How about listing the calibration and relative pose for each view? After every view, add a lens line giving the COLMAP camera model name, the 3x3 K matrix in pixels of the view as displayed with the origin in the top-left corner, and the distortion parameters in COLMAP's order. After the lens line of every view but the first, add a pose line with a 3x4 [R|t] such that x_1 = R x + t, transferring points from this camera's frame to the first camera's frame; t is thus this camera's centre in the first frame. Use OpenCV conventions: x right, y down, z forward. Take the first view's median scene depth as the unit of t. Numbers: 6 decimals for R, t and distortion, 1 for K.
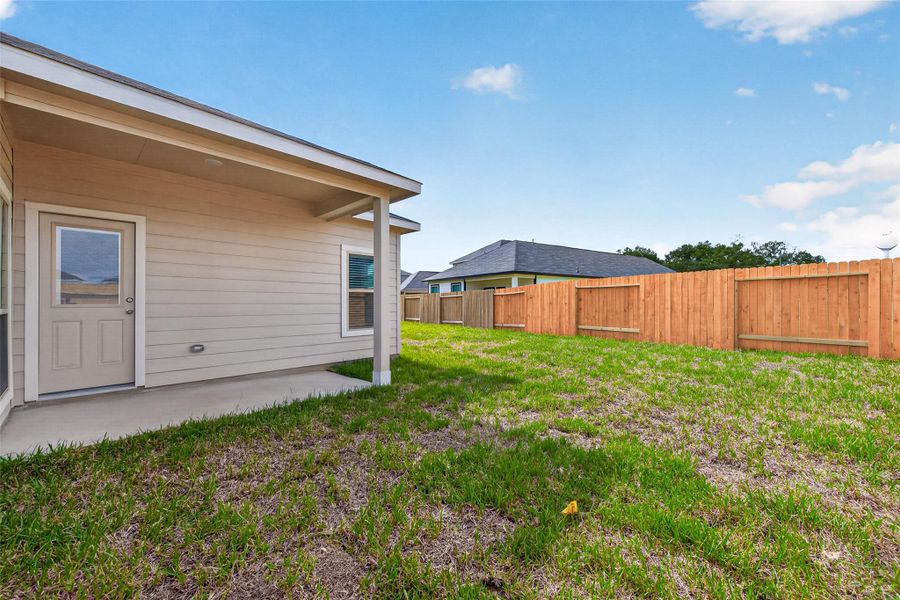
lens RADIAL K [[349.8, 0, 452.1], [0, 349.8, 299.6], [0, 0, 1]] dist [0.005664, -0.000220]
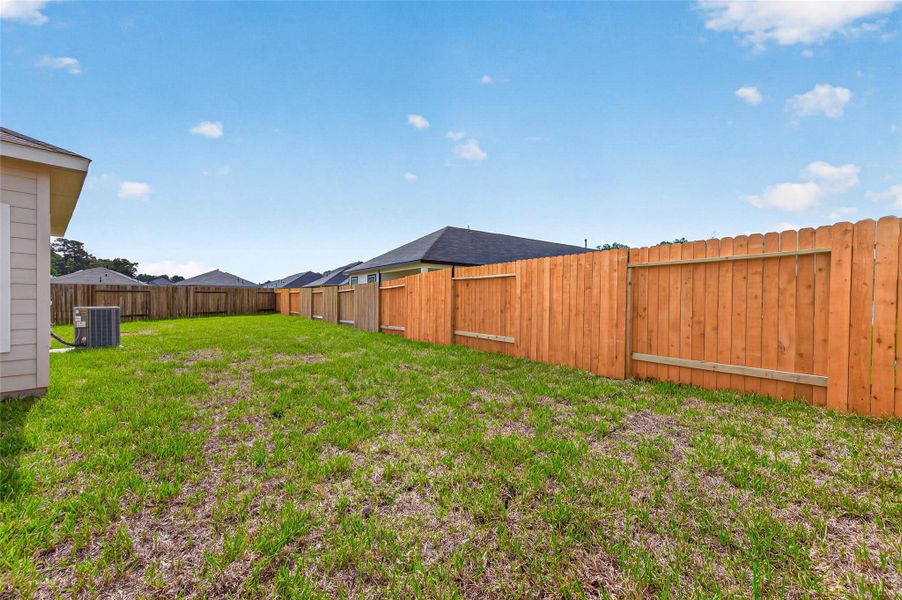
lens RADIAL K [[355.7, 0, 436.7], [0, 355.7, 297.8], [0, 0, 1]] dist [-0.000916, -0.000382]
pose [[0.999792, 0.015550, -0.013182, 0.436784], [-0.015505, 0.999873, 0.003570, 0.003680], [0.013235, -0.003365, 0.999907, 0.334995]]
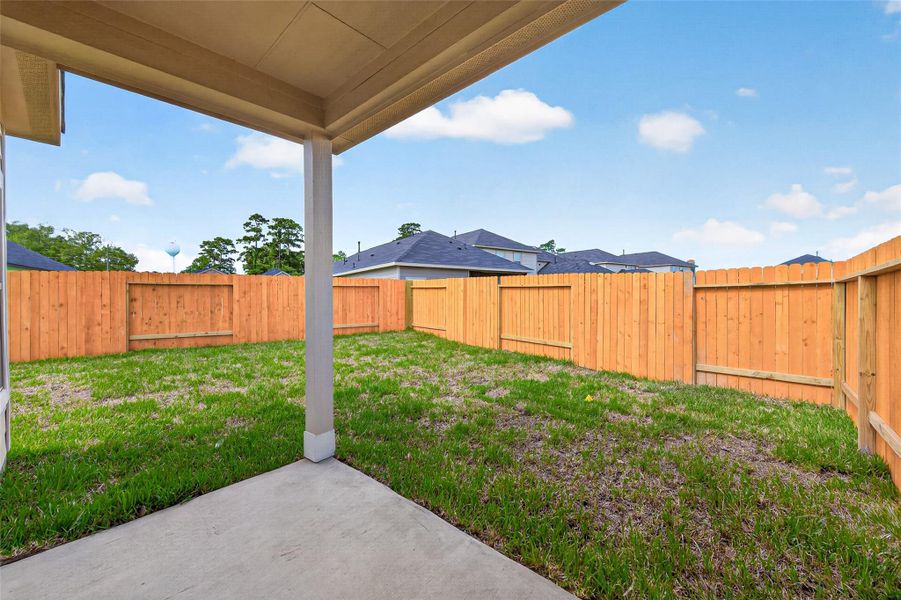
lens RADIAL K [[350.1, 0, 452.6], [0, 350.1, 299.6], [0, 0, 1]] dist [0.005664, -0.000220]
pose [[-0.004036, -0.007762, 0.999962, -0.468338], [-0.008641, 0.999933, 0.007727, -0.014624], [-0.999955, -0.008610, -0.004102, 0.459605]]
